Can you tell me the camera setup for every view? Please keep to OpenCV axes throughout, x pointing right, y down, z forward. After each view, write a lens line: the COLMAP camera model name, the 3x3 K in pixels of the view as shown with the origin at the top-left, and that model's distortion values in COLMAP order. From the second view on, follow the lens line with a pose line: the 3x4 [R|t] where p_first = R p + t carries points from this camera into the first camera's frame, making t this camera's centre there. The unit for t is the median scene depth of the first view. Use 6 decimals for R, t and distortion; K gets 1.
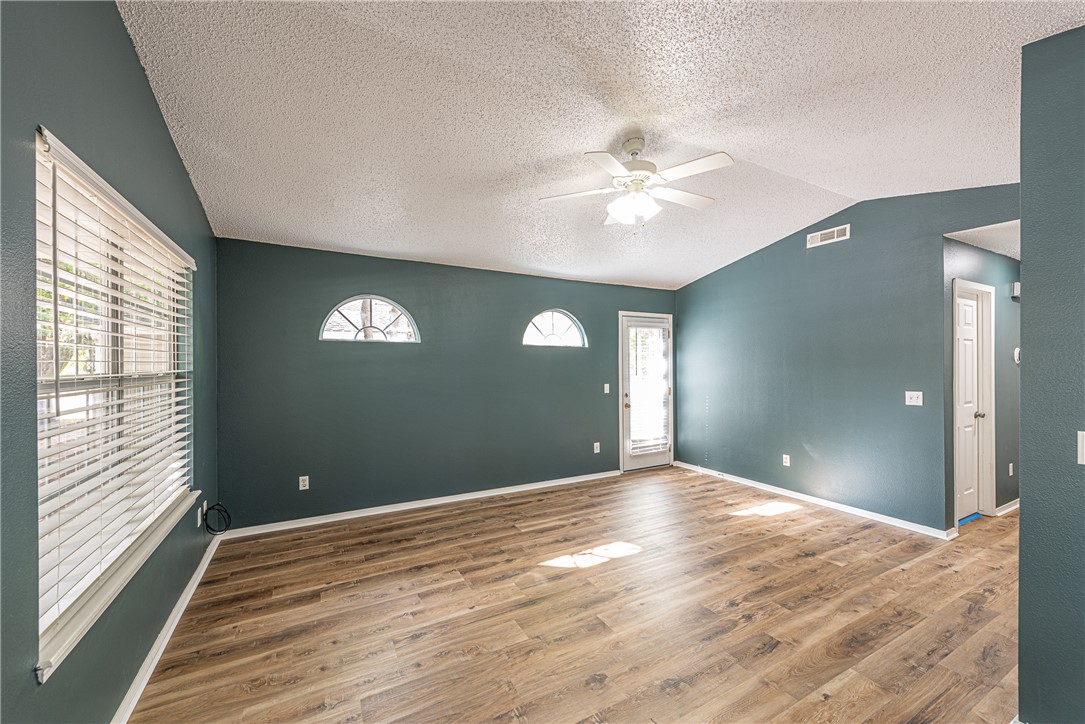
lens RADIAL K [[424.4, 0, 536.4], [0, 424.4, 364.5], [0, 0, 1]] dist [-0.002580, -0.000250]
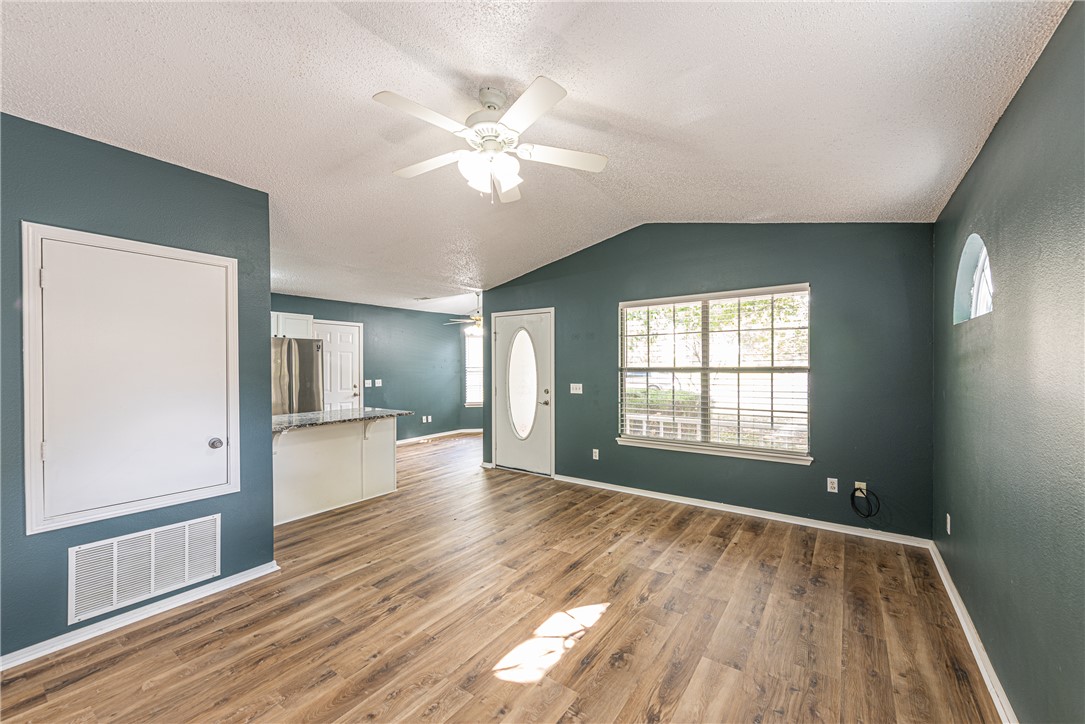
lens RADIAL K [[424.4, 0, 539.0], [0, 424.4, 364.3], [0, 0, 1]] dist [-0.002580, -0.000250]
pose [[-0.898506, 0.009751, -0.438853, 0.551736], [0.009963, 0.999949, 0.001819, 0.002857], [0.438848, -0.002738, -0.898557, 1.913917]]
